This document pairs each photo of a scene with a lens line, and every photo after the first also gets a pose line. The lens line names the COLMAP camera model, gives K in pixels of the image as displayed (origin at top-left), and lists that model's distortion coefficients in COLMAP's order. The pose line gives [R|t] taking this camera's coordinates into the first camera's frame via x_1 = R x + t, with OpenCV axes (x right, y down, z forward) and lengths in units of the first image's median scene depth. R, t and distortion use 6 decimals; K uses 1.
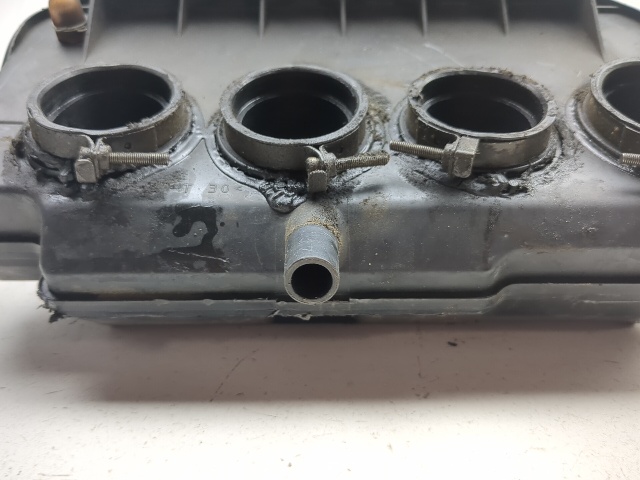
lens RADIAL K [[571.7, 0, 320.0], [0, 571.7, 240.0], [0, 0, 1]] dist [-0.004291, -0.005525]
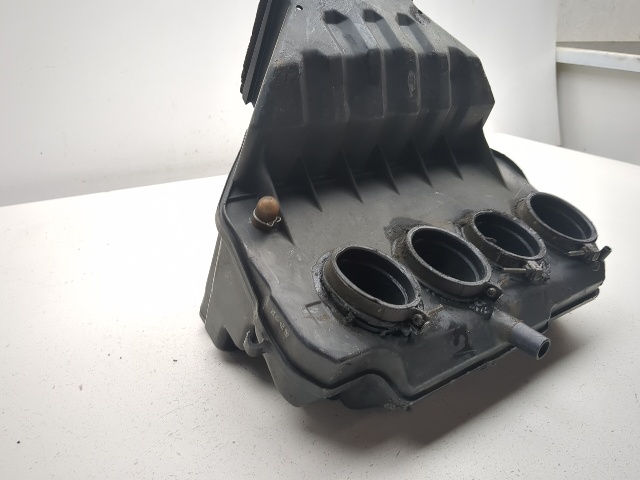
lens RADIAL K [[563.5, 0, 320.0], [0, 563.5, 240.0], [0, 0, 1]] dist [0.084121, -0.167303]
pose [[0.790370, -0.200841, 0.578773, -1.639524], [0.175996, 0.979349, 0.099507, -0.623906], [-0.586806, 0.023214, 0.809395, -0.286581]]
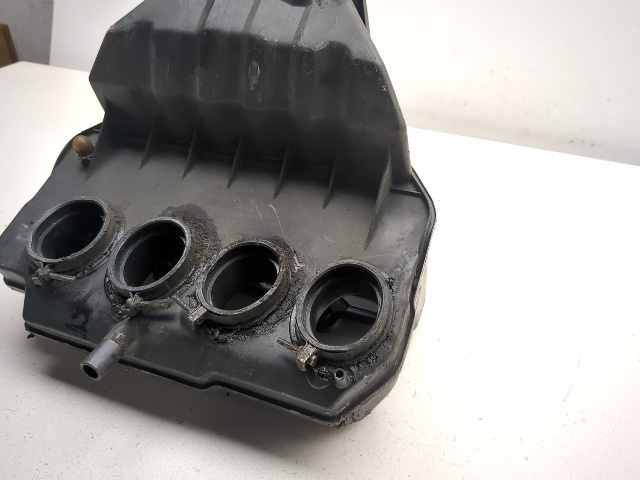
lens RADIAL K [[563.5, 0, 320.0], [0, 563.5, 240.0], [0, 0, 1]] dist [0.084121, -0.167303]
pose [[0.923444, 0.220554, -0.314018, 1.163815], [-0.153078, 0.962120, 0.225593, -0.883363], [0.351878, -0.160254, 0.922226, -0.547054]]
